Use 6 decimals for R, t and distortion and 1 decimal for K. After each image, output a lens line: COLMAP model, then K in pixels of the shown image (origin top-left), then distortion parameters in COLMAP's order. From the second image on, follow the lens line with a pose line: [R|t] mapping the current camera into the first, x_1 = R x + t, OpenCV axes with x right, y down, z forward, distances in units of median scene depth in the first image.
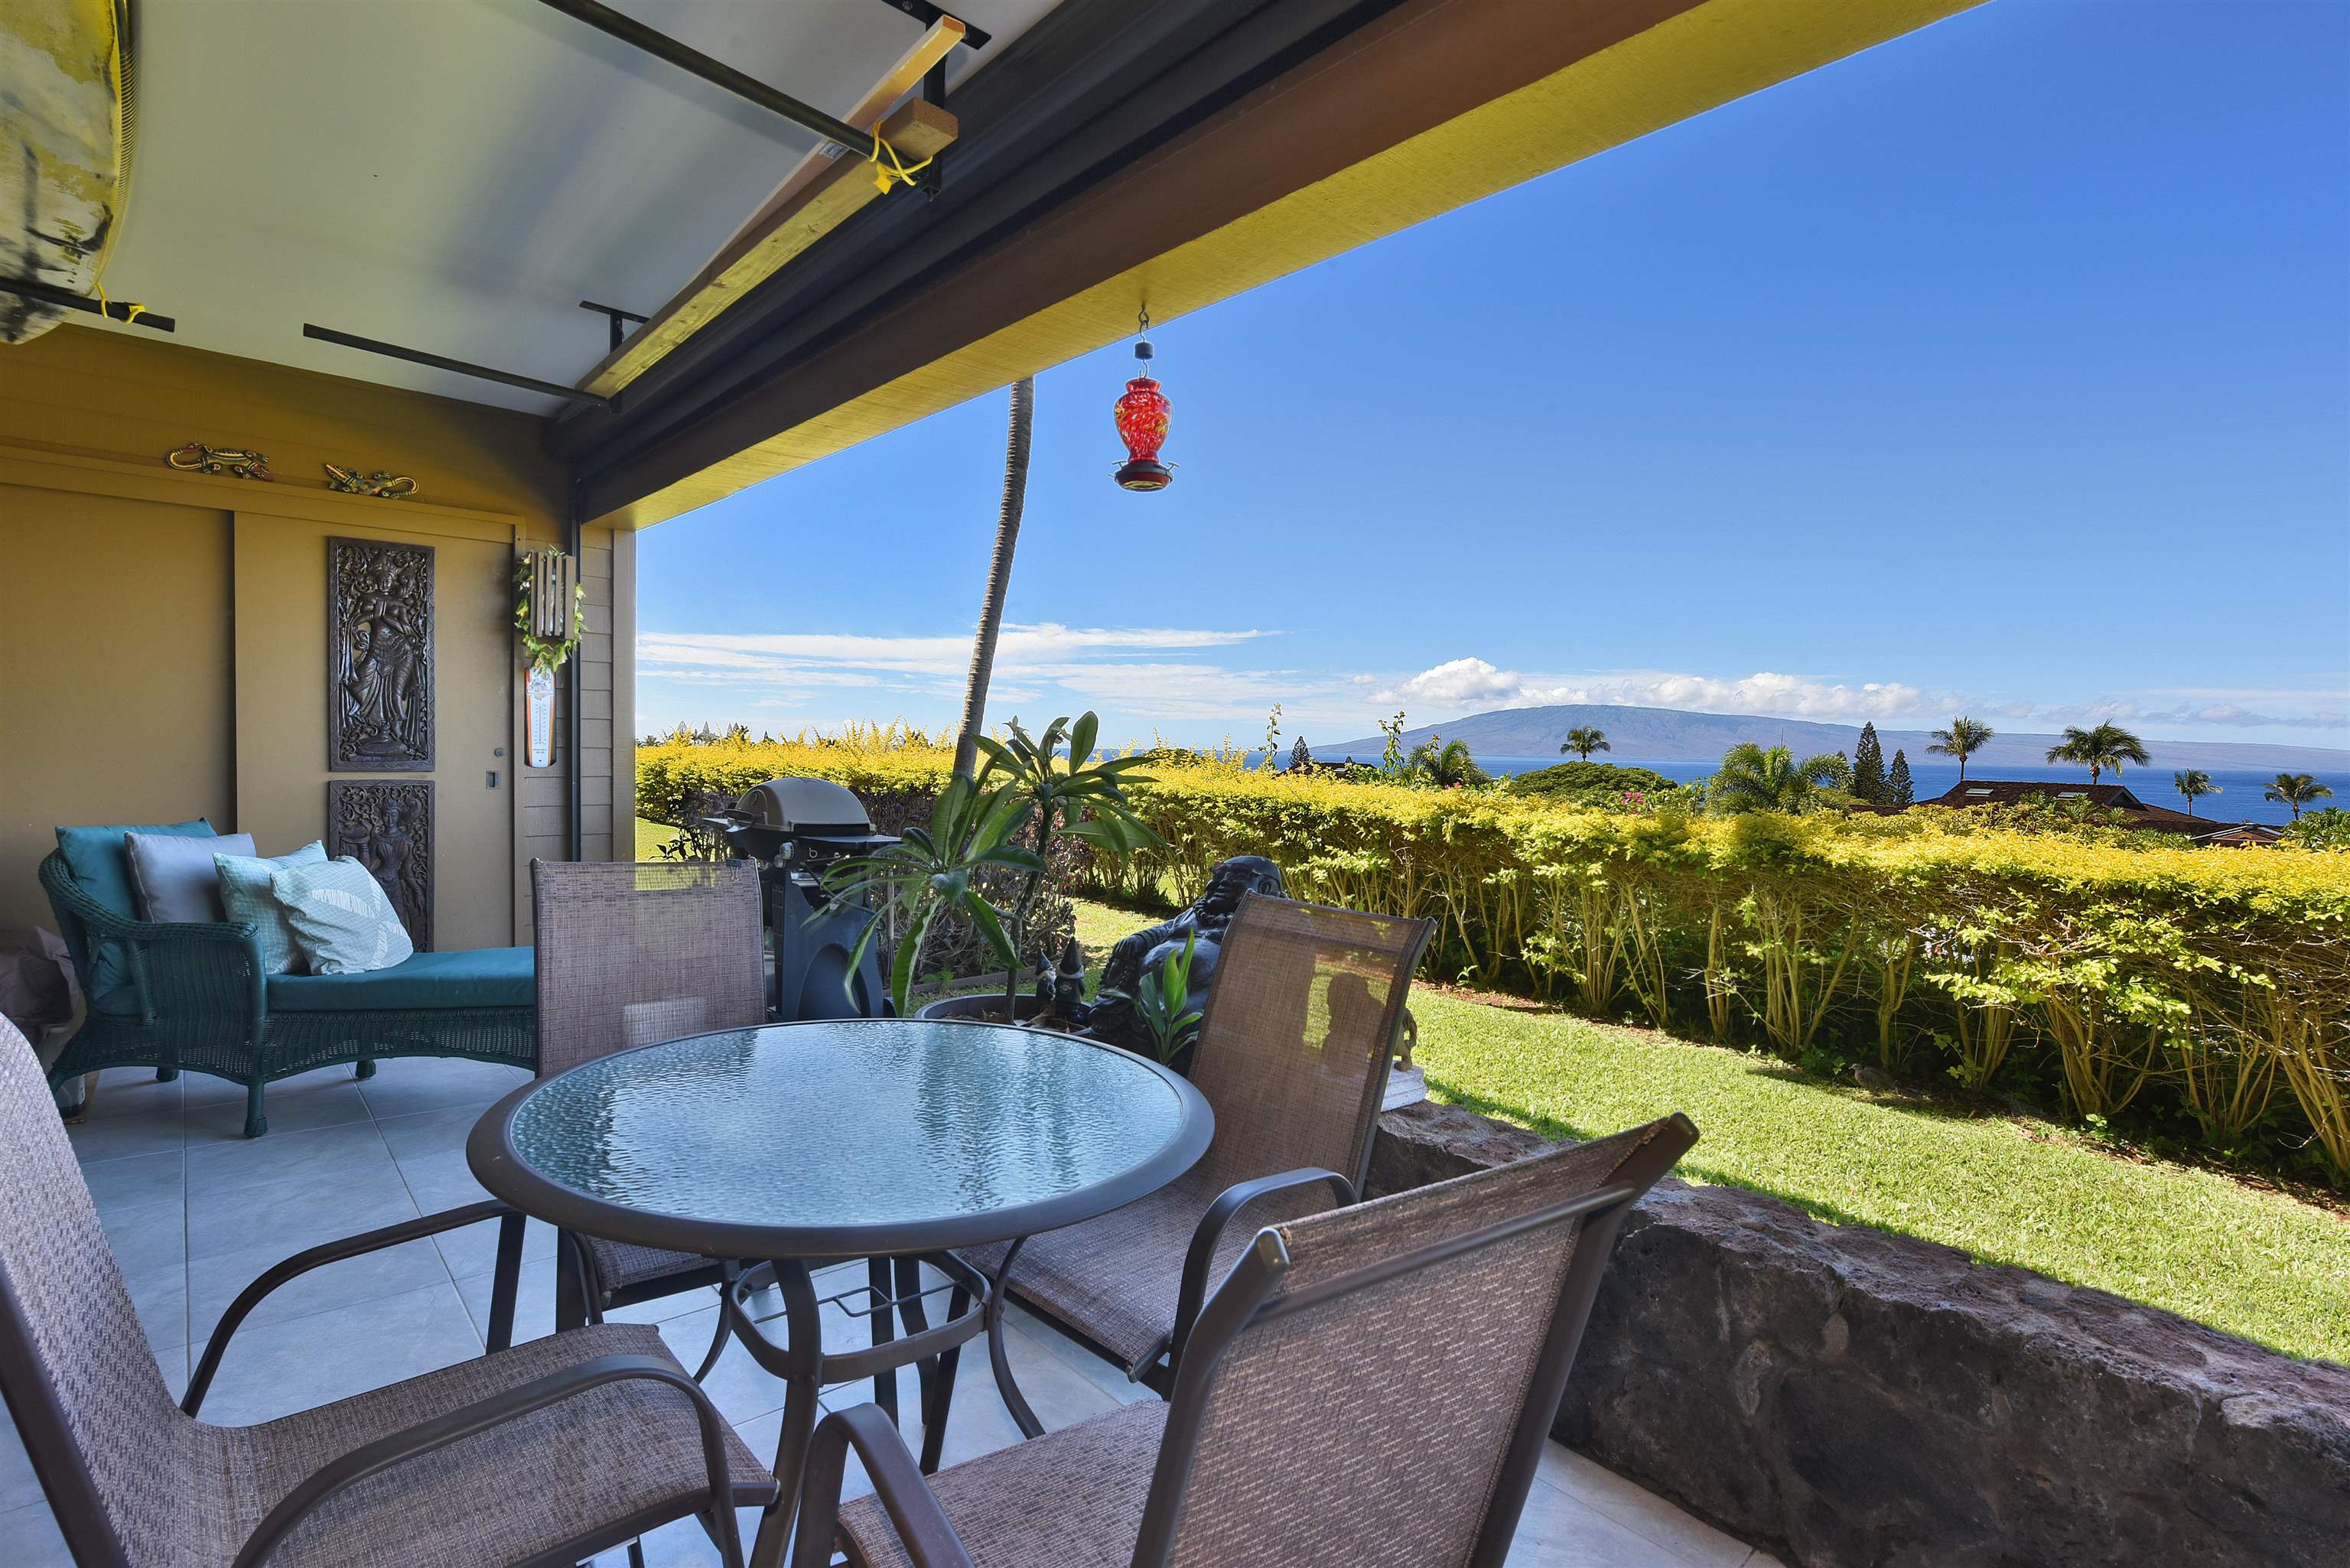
lens RADIAL K [[1080.8, 0, 1116.6], [0, 1080.8, 767.6], [0, 0, 1]] dist [0.004240, -0.000904]
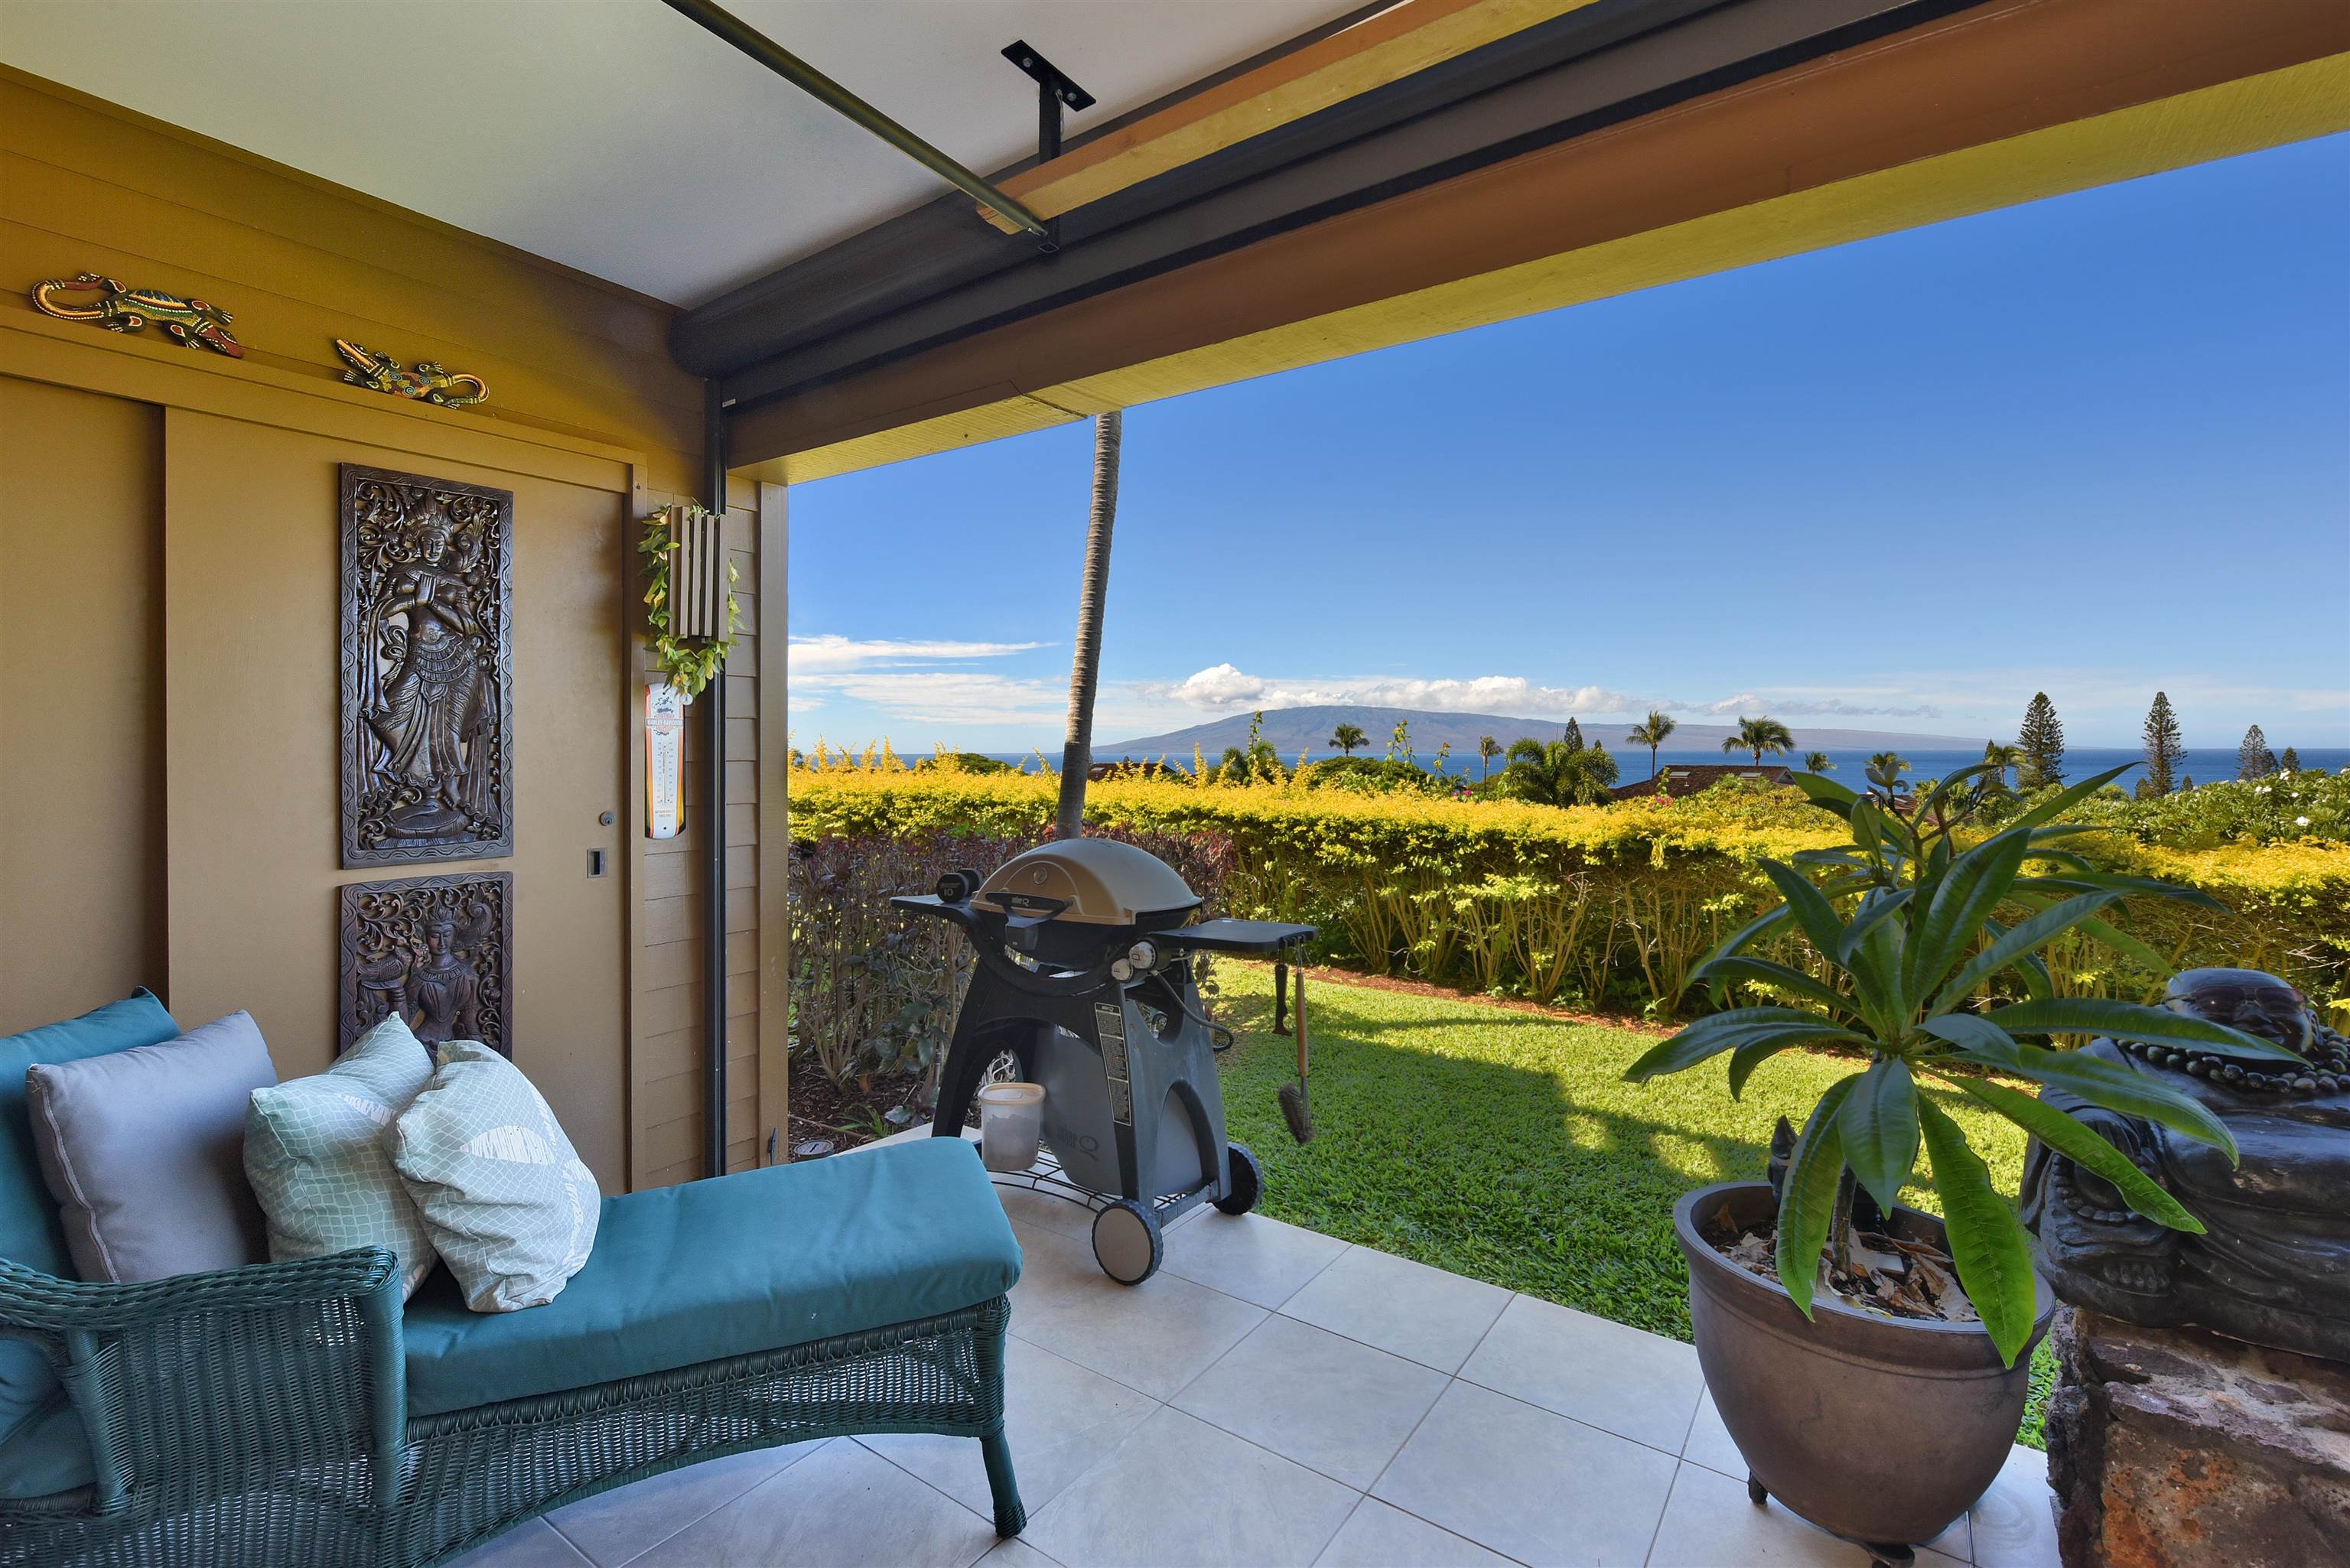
lens RADIAL K [[1016.5, 0, 1137.6], [0, 1016.5, 749.9], [0, 0, 1]] dist [-0.002696, -0.000549]
pose [[0.974614, -0.024763, 0.222520, -0.327310], [0.029138, 0.999441, -0.016399, -0.029576], [-0.221990, 0.022467, 0.974790, 0.286076]]
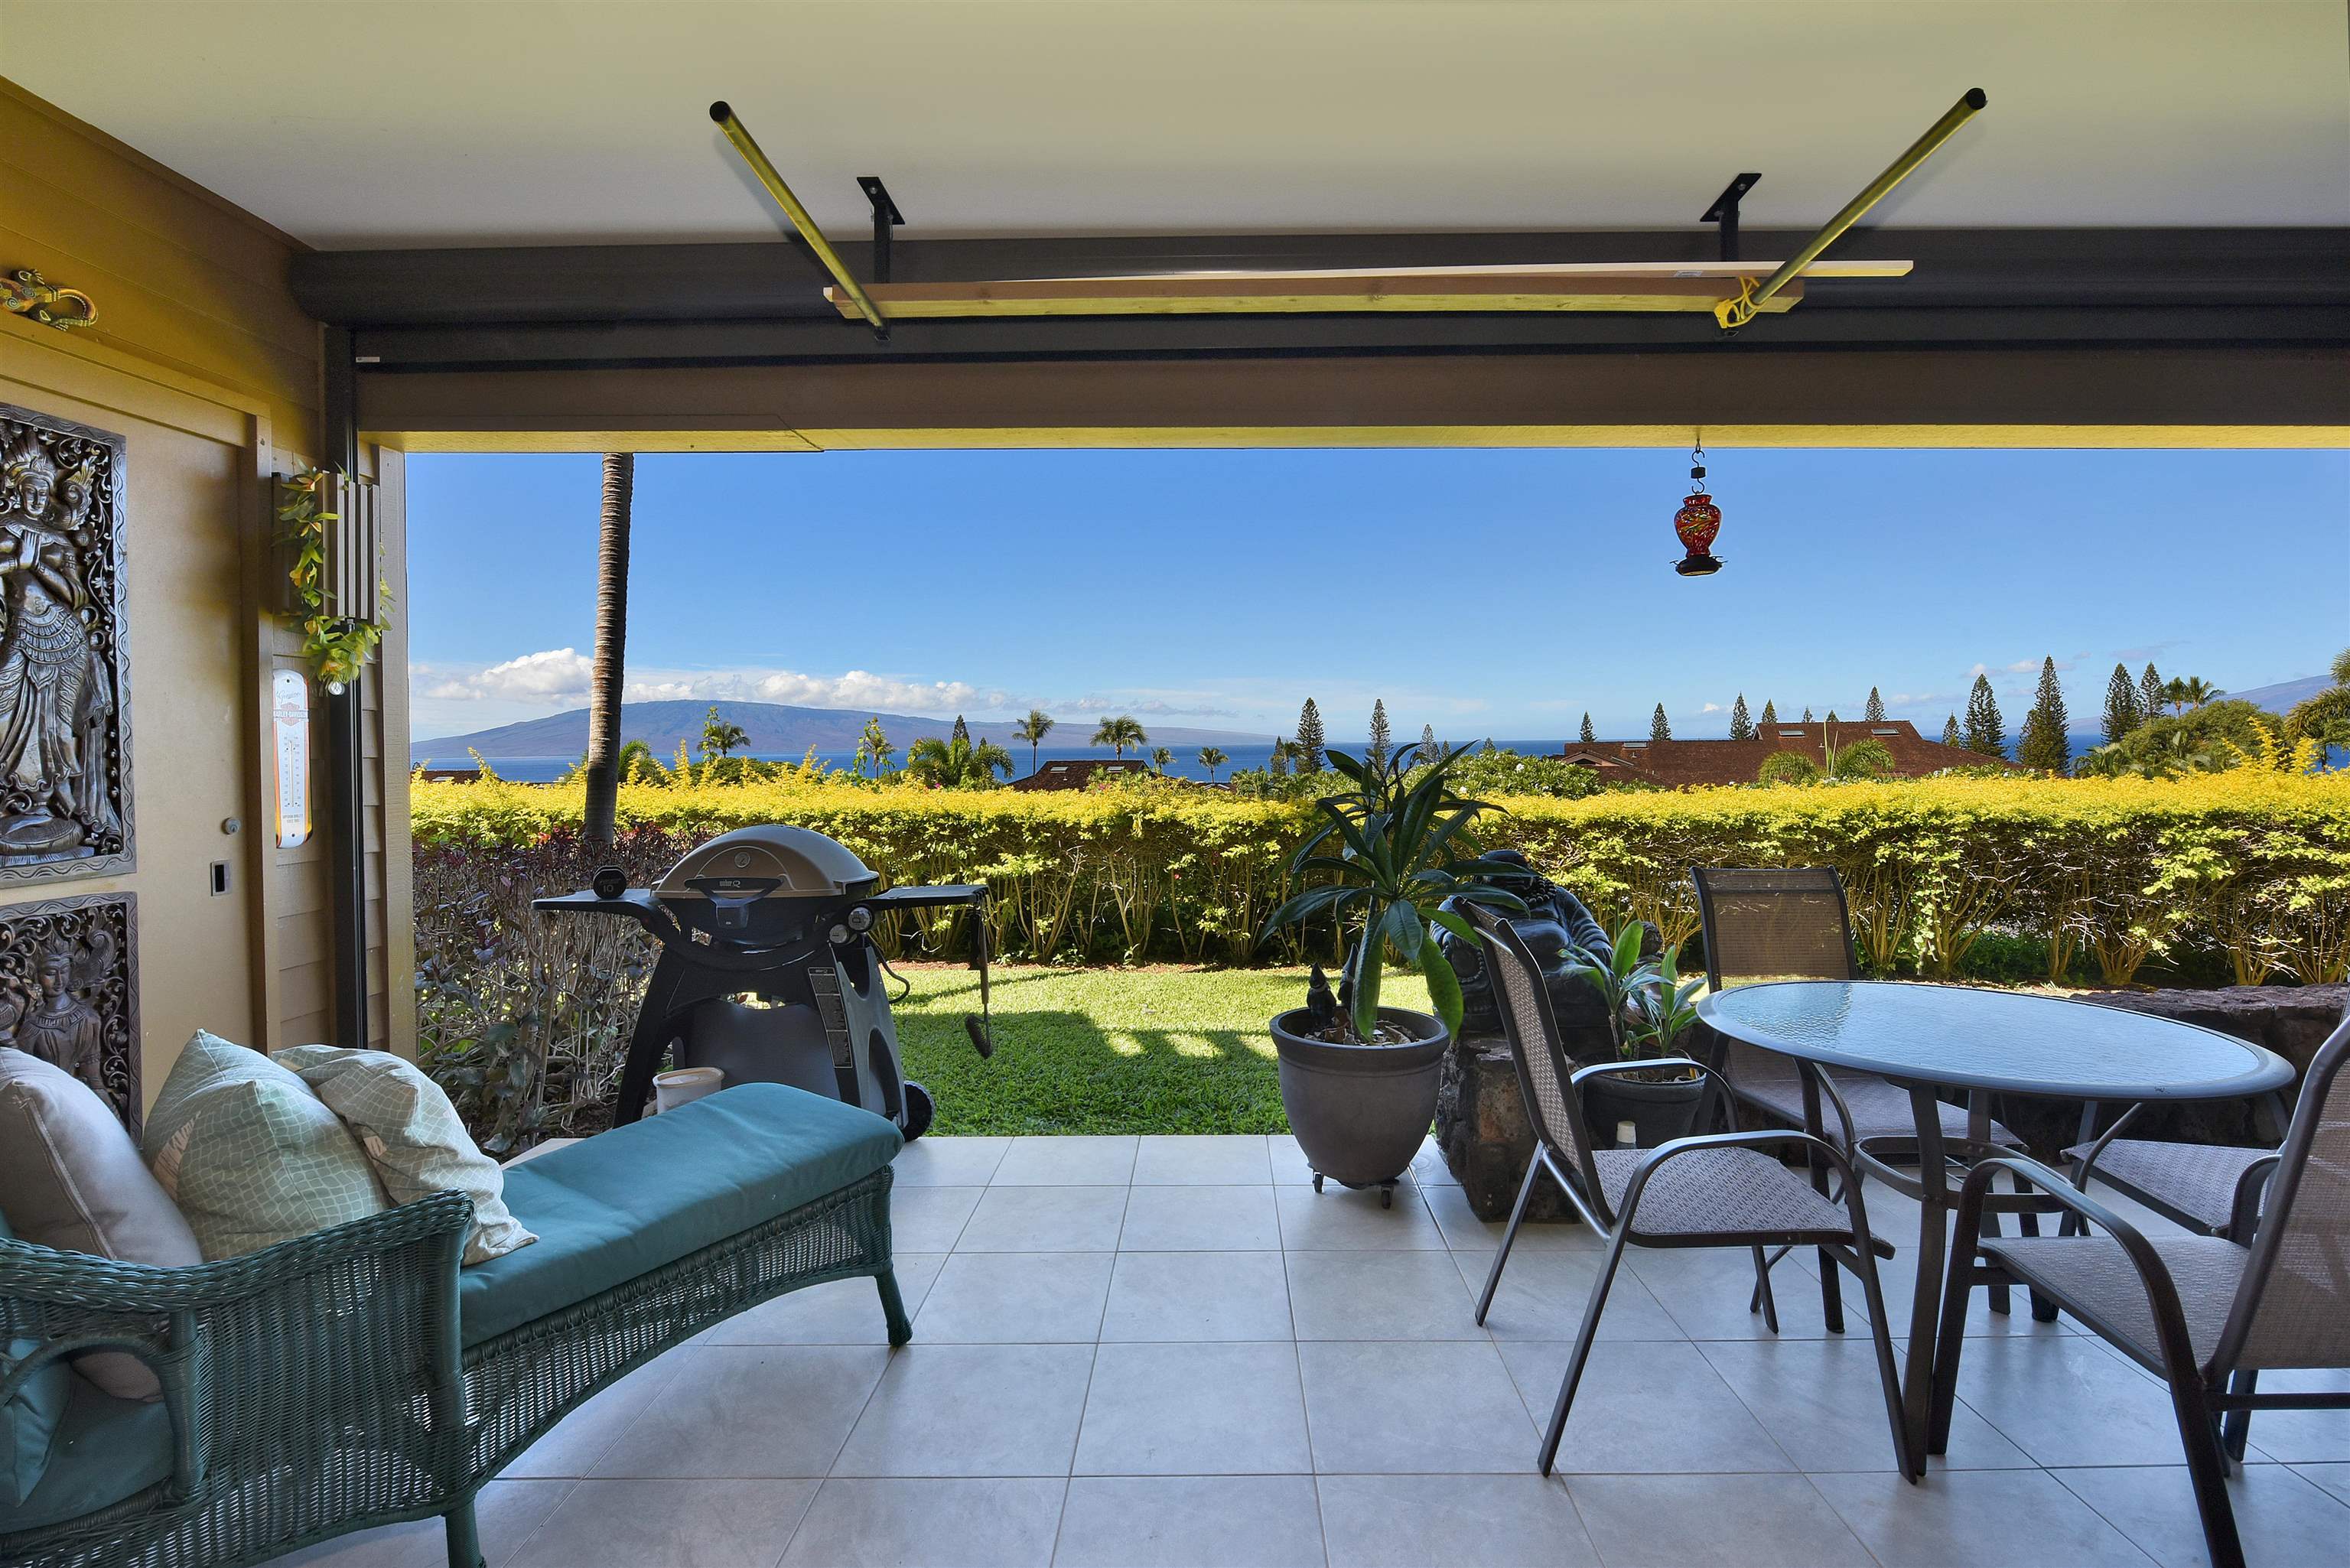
lens RADIAL K [[1080.8, 0, 1182.7], [0, 1080.8, 749.7], [0, 0, 1]] dist [0.004240, -0.000904]
pose [[0.666818, -0.033528, 0.744466, -0.536136], [0.042258, 0.999081, 0.007146, -0.030004], [-0.744022, 0.026695, 0.667622, 0.227155]]
